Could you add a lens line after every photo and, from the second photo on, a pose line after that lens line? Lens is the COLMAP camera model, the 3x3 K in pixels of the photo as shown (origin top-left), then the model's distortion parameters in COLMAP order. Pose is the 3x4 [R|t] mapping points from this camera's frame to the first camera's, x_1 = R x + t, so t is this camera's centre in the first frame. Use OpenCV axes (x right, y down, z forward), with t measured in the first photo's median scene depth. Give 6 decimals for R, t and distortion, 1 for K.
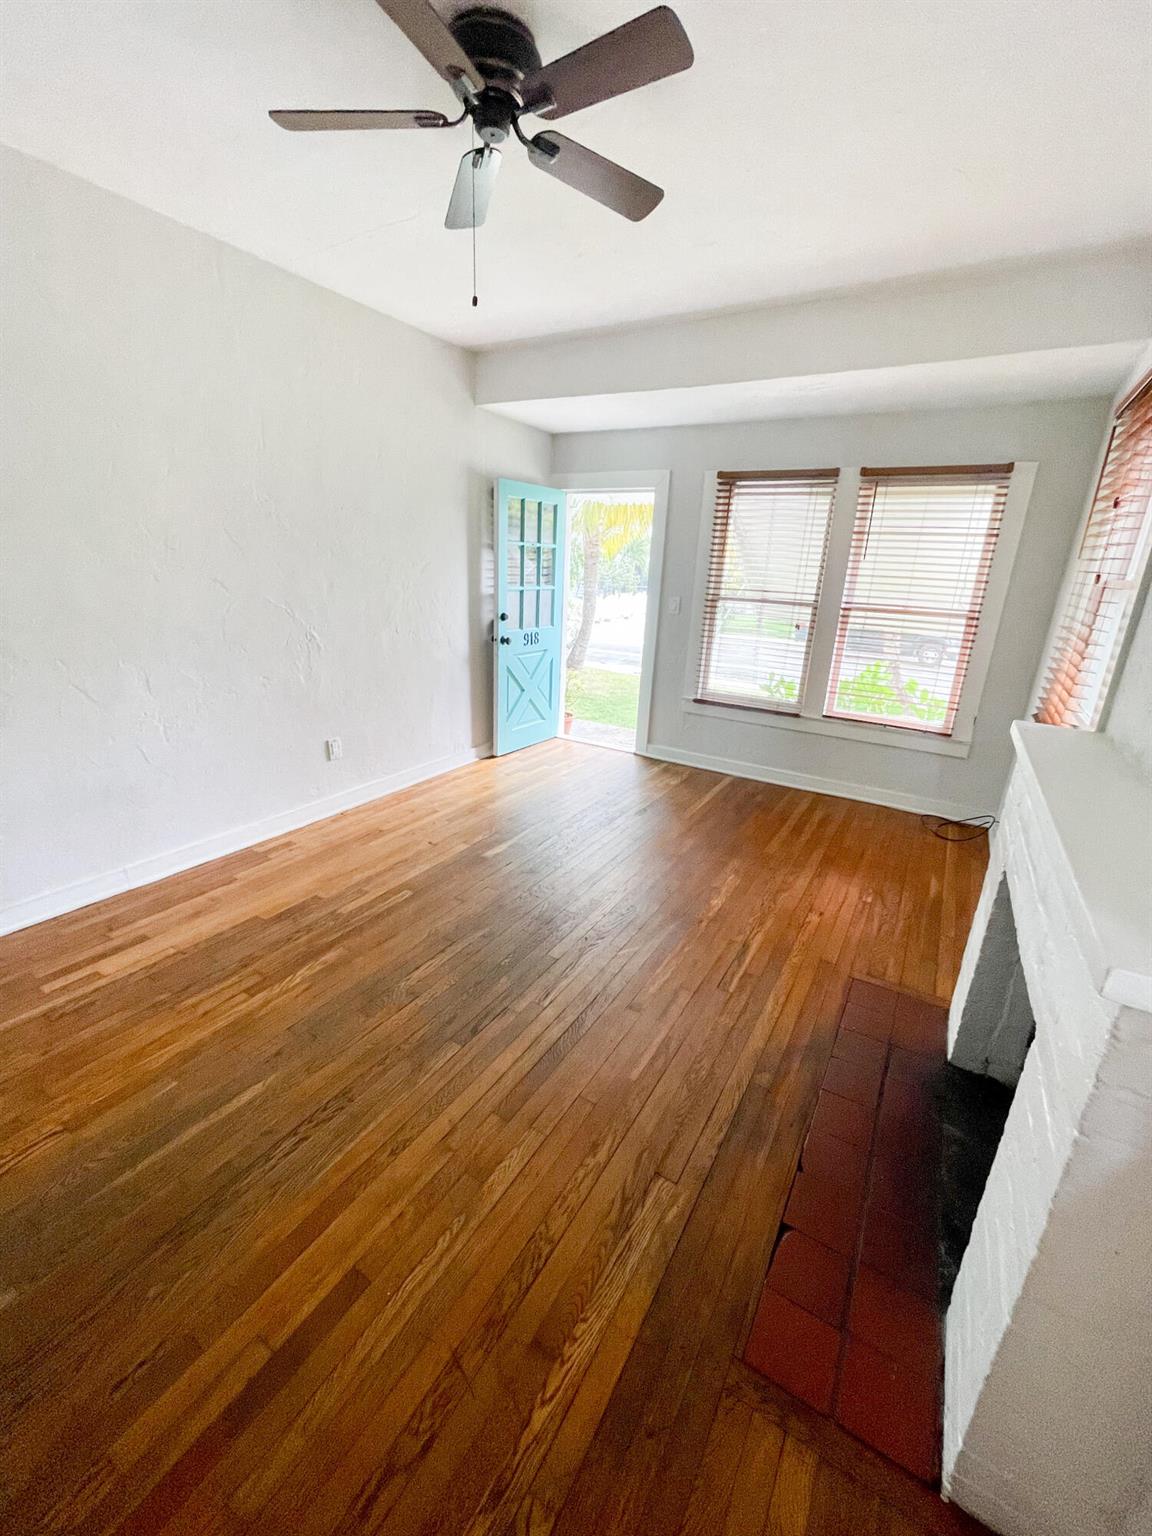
lens RADIAL K [[620.3, 0, 584.1], [0, 620.3, 768.5], [0, 0, 1]] dist [0.000934, 0.000052]
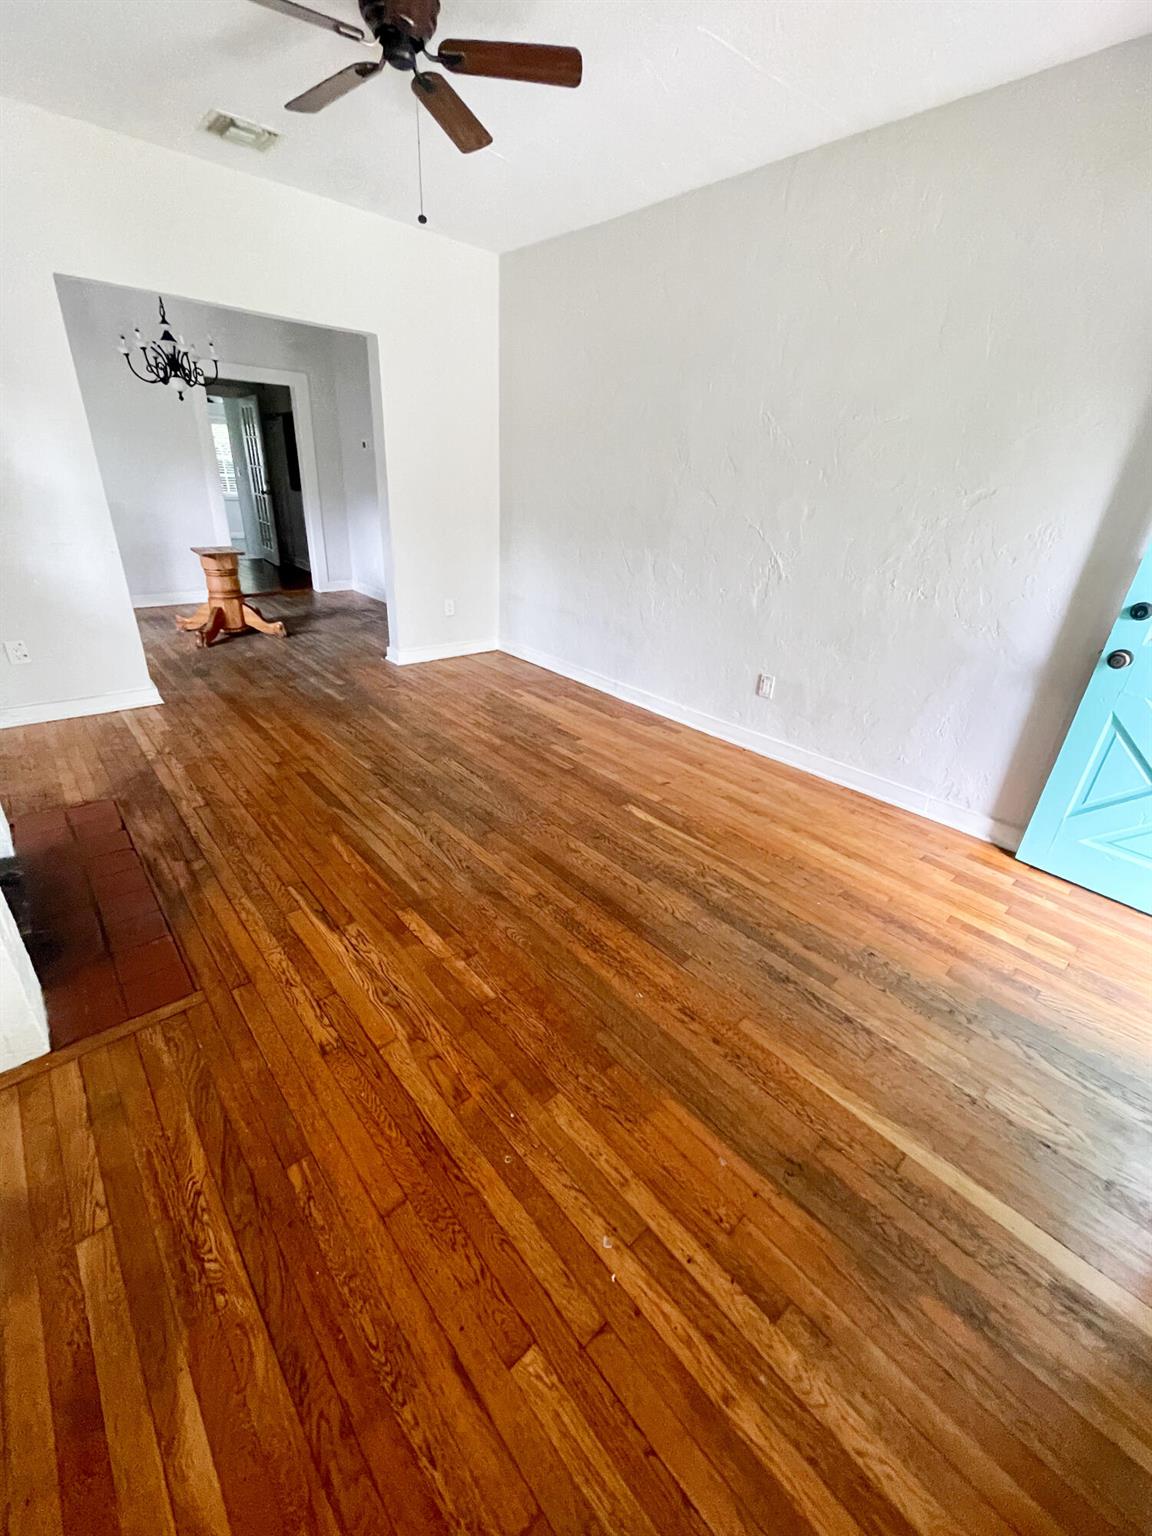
lens RADIAL K [[620.3, 0, 579.6], [0, 620.3, 761.5], [0, 0, 1]] dist [0.000934, 0.000052]
pose [[-0.297235, 0.349919, -0.888374, 0.670976], [-0.361735, 0.819797, 0.443938, -0.300849], [0.883629, 0.453310, -0.117094, 1.063470]]
